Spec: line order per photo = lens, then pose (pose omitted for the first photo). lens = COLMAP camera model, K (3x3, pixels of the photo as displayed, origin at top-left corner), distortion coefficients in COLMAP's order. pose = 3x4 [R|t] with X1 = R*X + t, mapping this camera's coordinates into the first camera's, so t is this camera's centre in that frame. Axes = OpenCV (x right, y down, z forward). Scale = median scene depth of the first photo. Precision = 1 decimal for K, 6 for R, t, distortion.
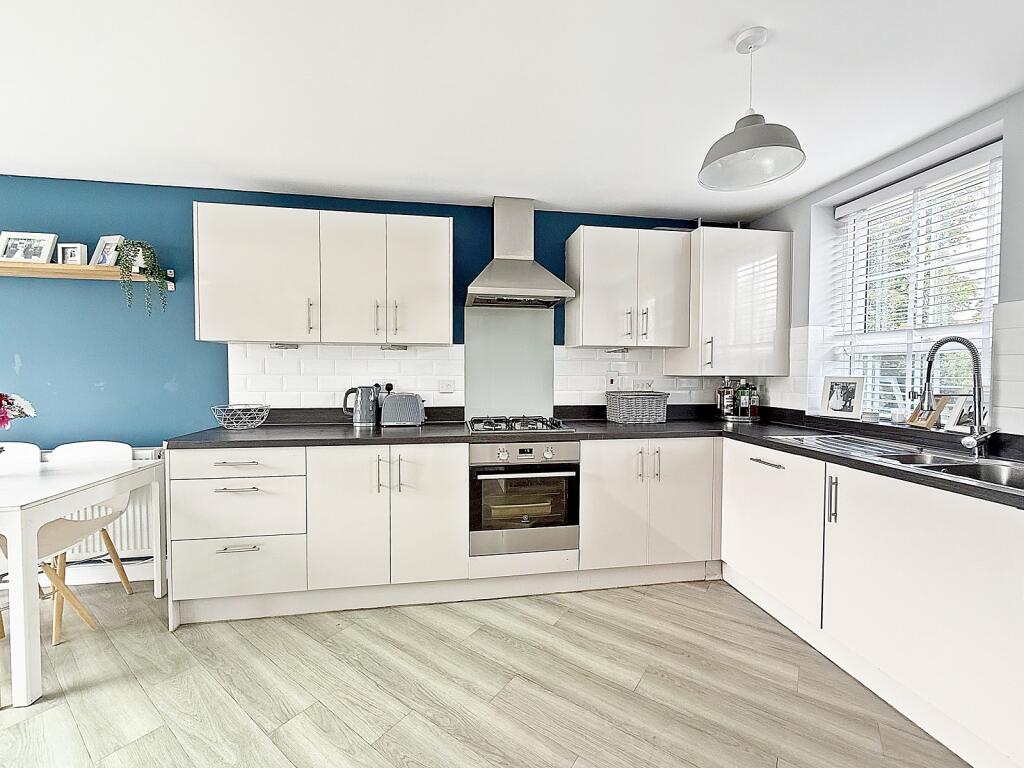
lens RADIAL K [[424.8, 0, 512.0], [0, 424.8, 384.0], [0, 0, 1]] dist [0.002549, 0.001091]
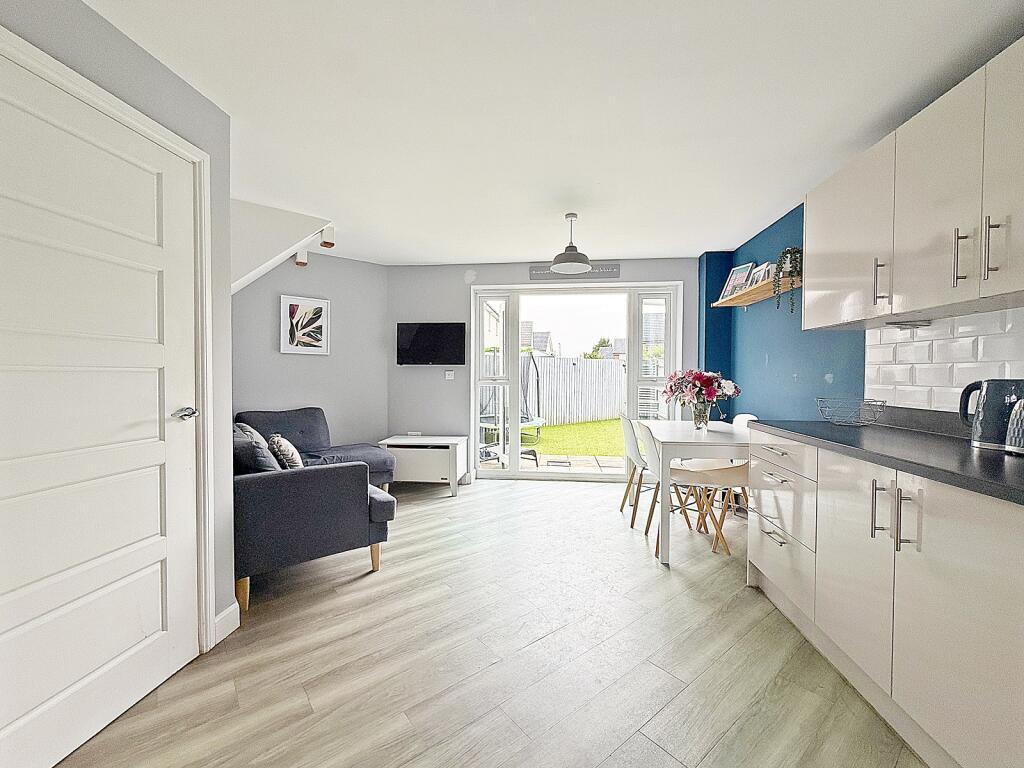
lens RADIAL K [[424.8, 0, 512.0], [0, 424.8, 384.0], [0, 0, 1]] dist [0.002549, 0.001091]
pose [[-0.258415, 0.017194, -0.965881, 0.416667], [-0.037165, 0.998924, 0.027725, 0.022645], [0.965319, 0.043062, -0.257498, 0.582542]]
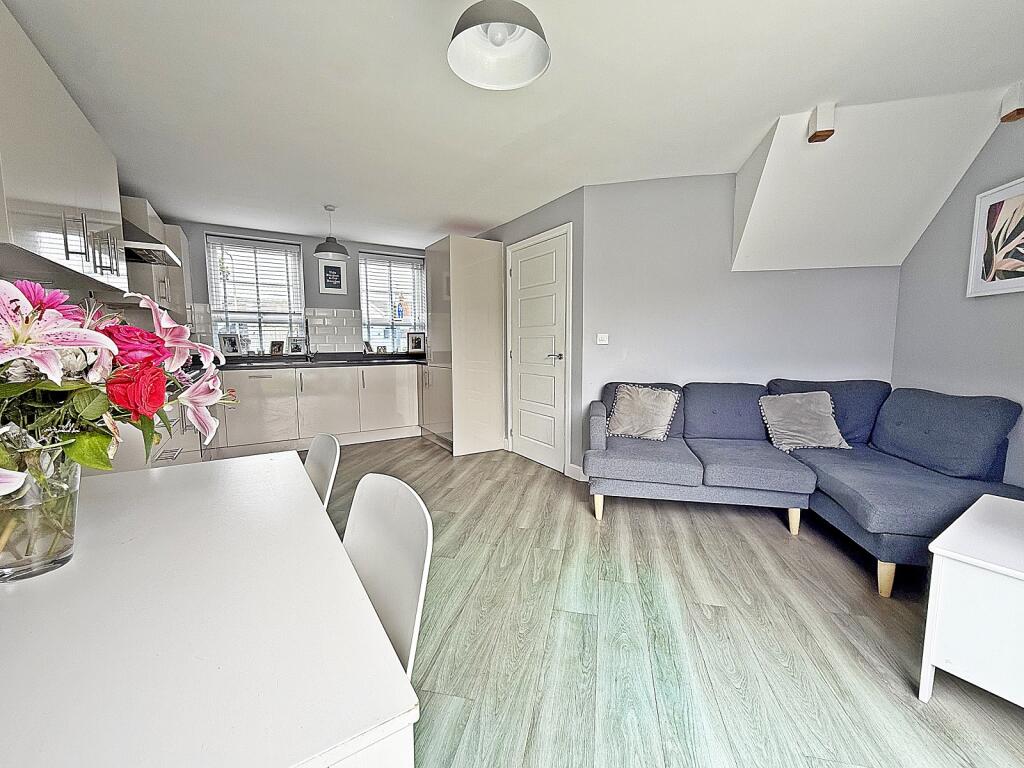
lens RADIAL K [[424.8, 0, 512.0], [0, 424.8, 384.0], [0, 0, 1]] dist [0.002549, 0.001091]
pose [[-0.396521, -0.092988, 0.913304, -1.398909], [0.036665, 0.992459, 0.116965, 0.025080], [-0.917293, 0.079866, -0.390122, 0.631095]]
